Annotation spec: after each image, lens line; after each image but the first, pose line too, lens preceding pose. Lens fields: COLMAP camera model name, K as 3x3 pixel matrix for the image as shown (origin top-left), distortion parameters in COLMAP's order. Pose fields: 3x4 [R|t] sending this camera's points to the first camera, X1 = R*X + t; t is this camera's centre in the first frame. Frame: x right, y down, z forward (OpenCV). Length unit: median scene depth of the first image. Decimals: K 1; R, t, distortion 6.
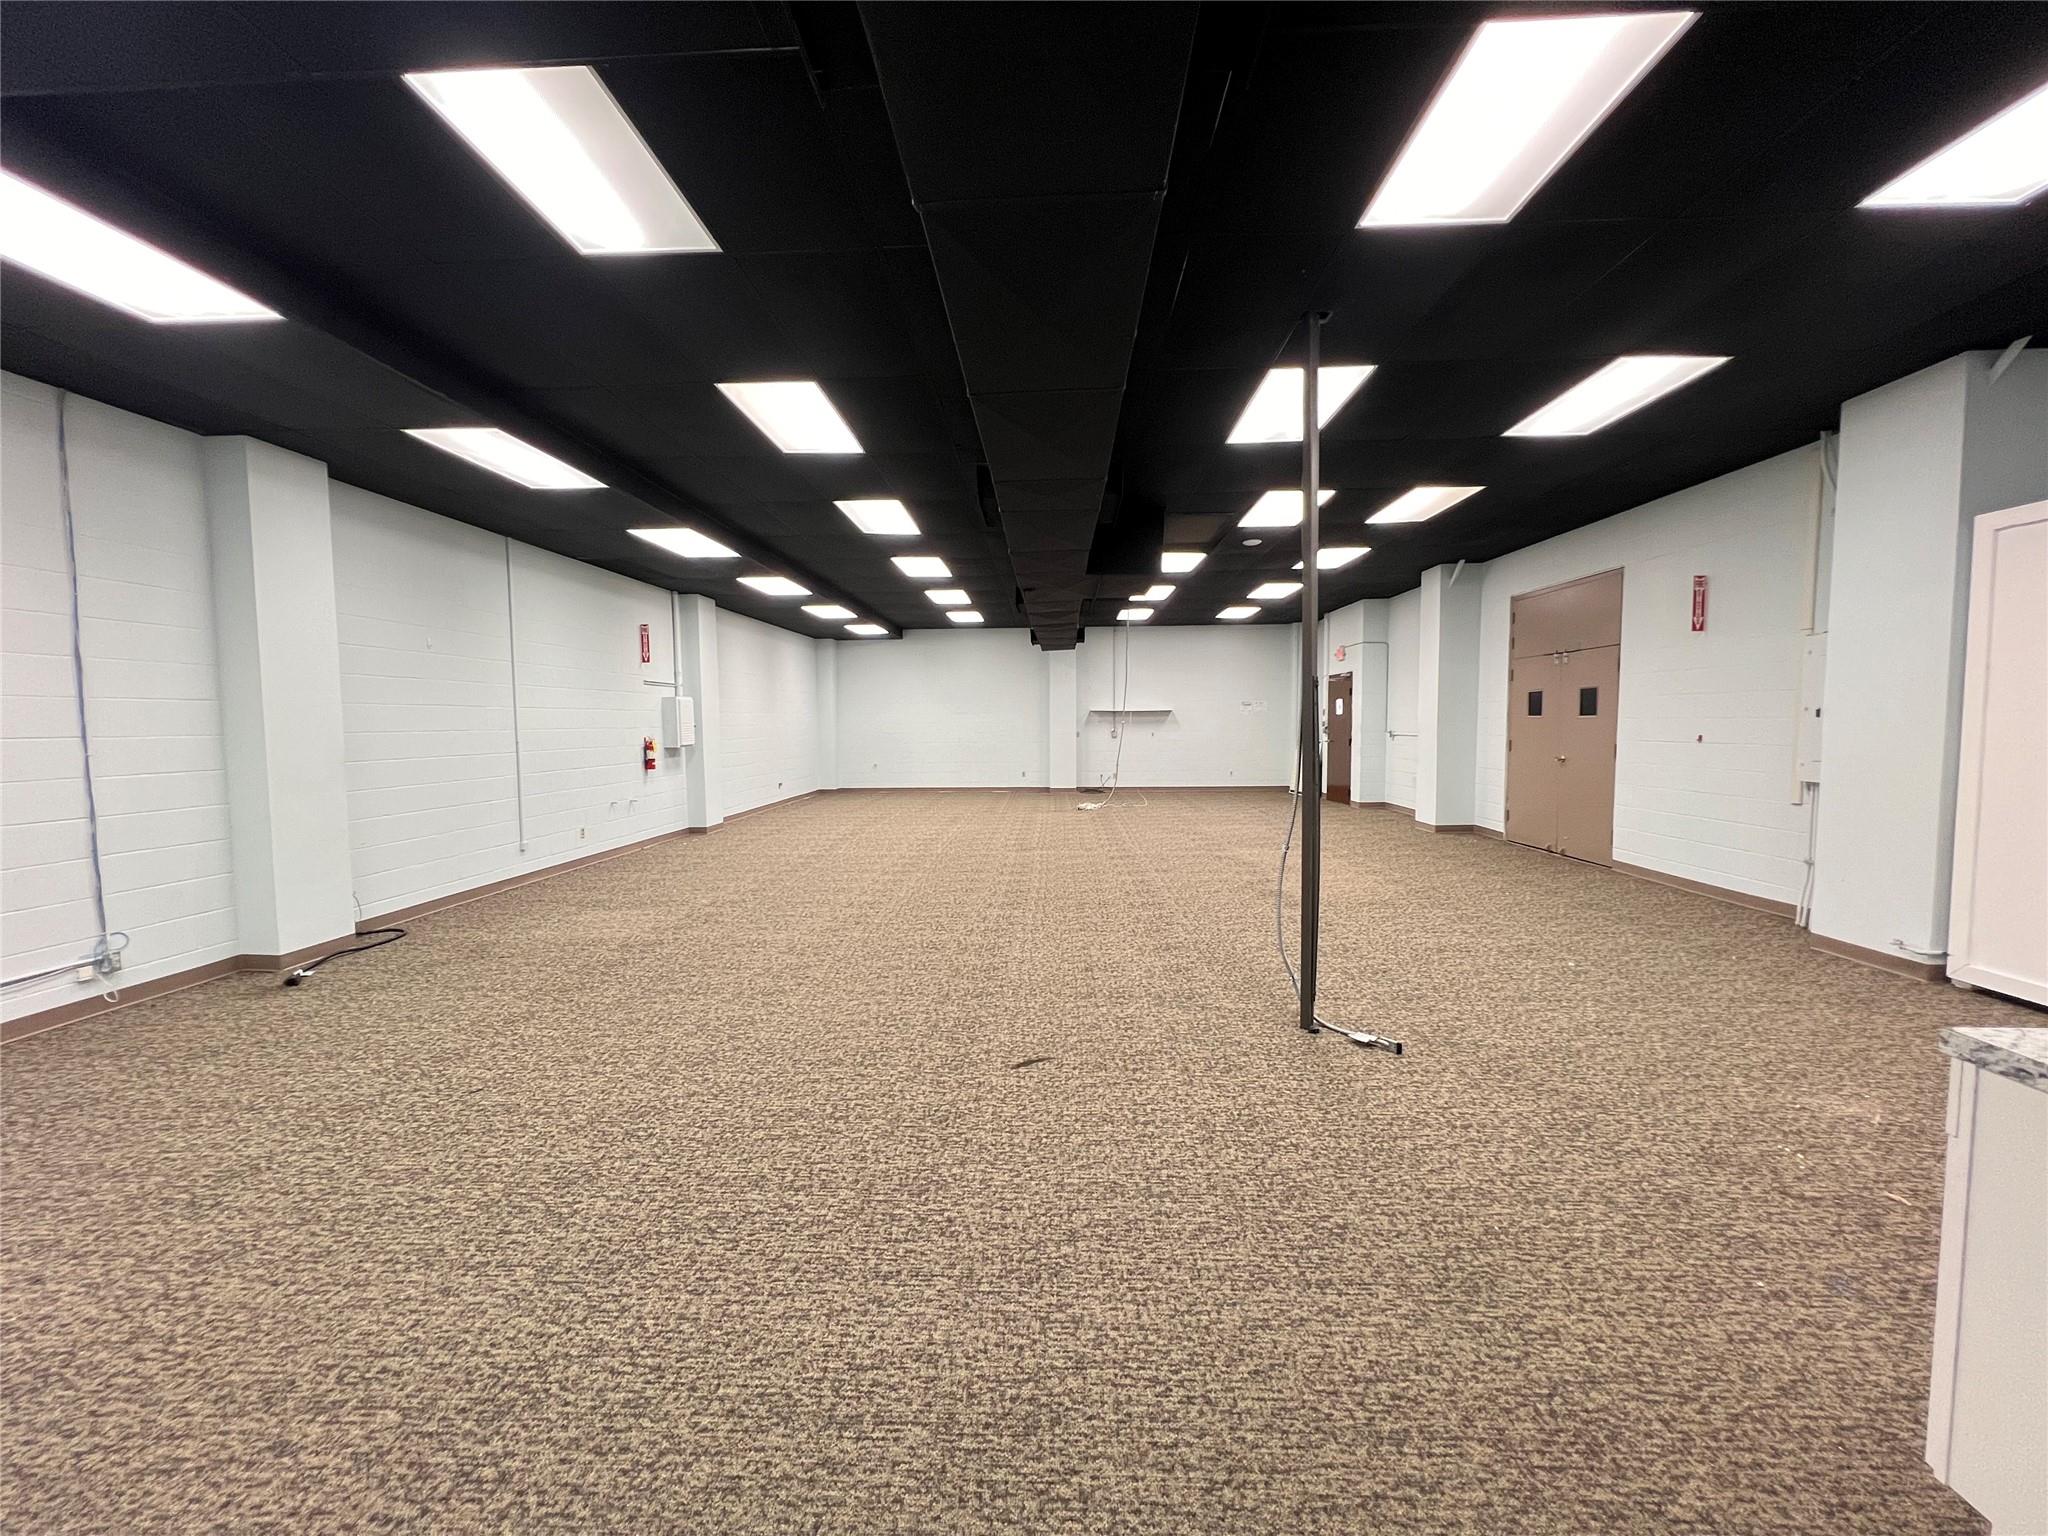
lens RADIAL K [[816.7, 0, 1021.0], [0, 816.7, 773.2], [0, 0, 1]] dist [-0.002085, 0.000663]
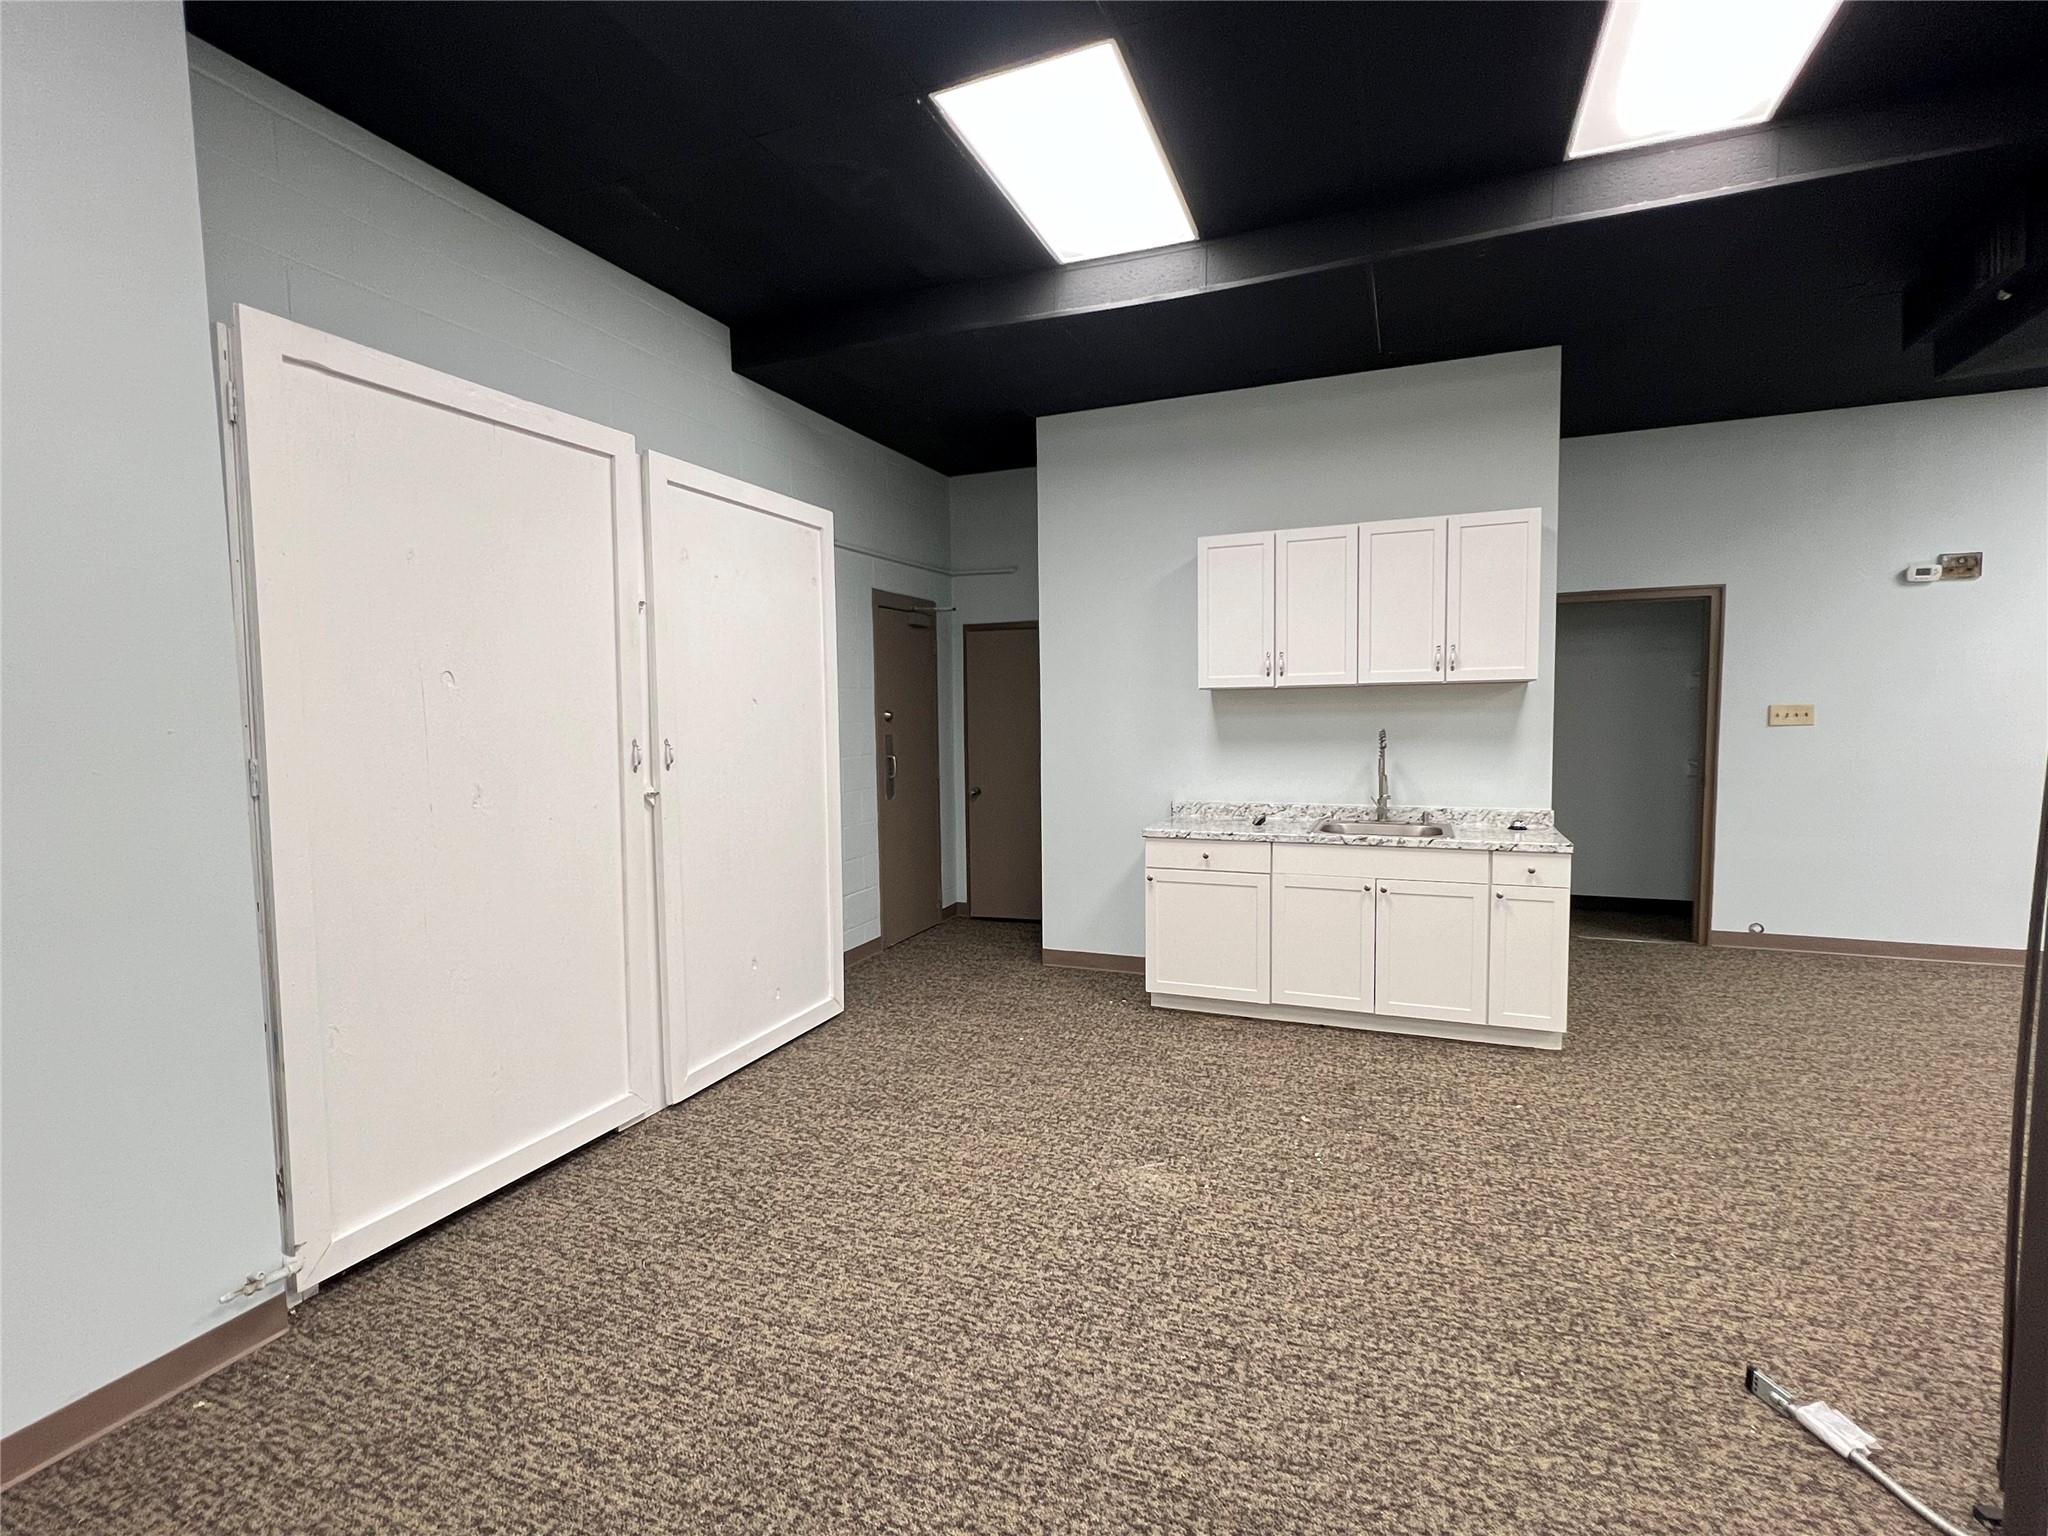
lens RADIAL K [[954.0, 0, 1020.0], [0, 954.0, 775.4], [0, 0, 1]] dist [0.000256, 0.000597]
pose [[-0.941256, -0.001771, 0.337689, 0.481339], [0.042874, 0.991267, 0.124705, -0.083931], [-0.334961, 0.131857, -0.932960, 1.151174]]
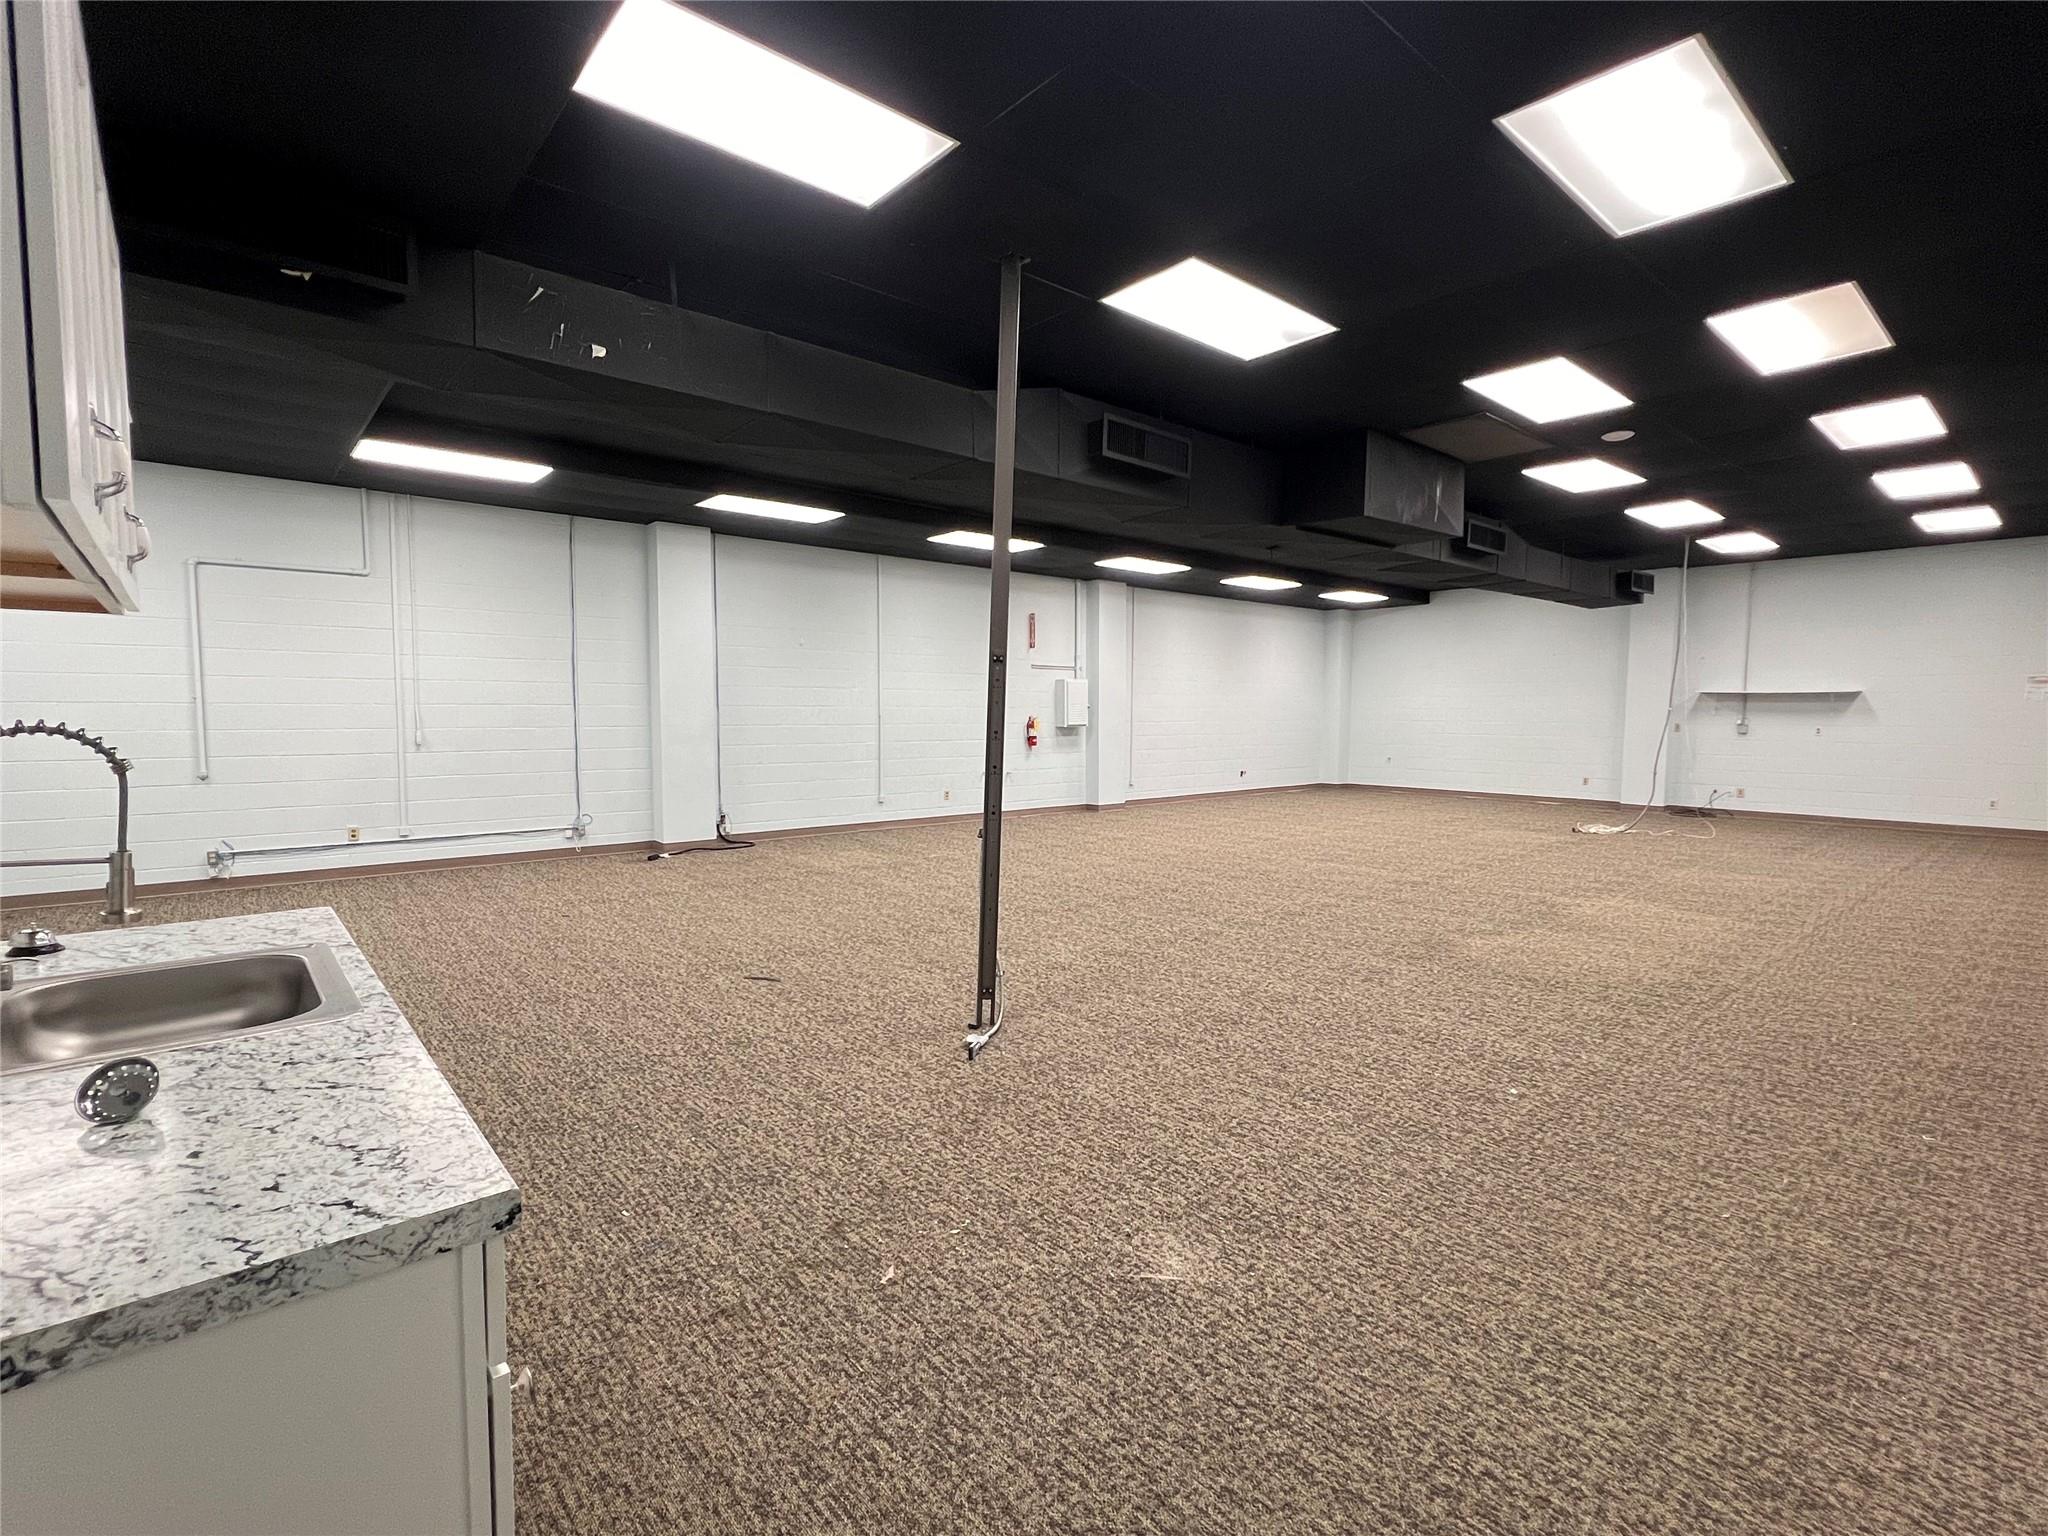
lens RADIAL K [[954.0, 0, 1020.0], [0, 954.0, 775.4], [0, 0, 1]] dist [0.000256, 0.000597]
pose [[0.686705, 0.061972, -0.724290, 0.884342], [-0.056329, 0.997900, 0.031978, -0.009733], [0.724750, 0.018839, 0.688754, 0.204488]]
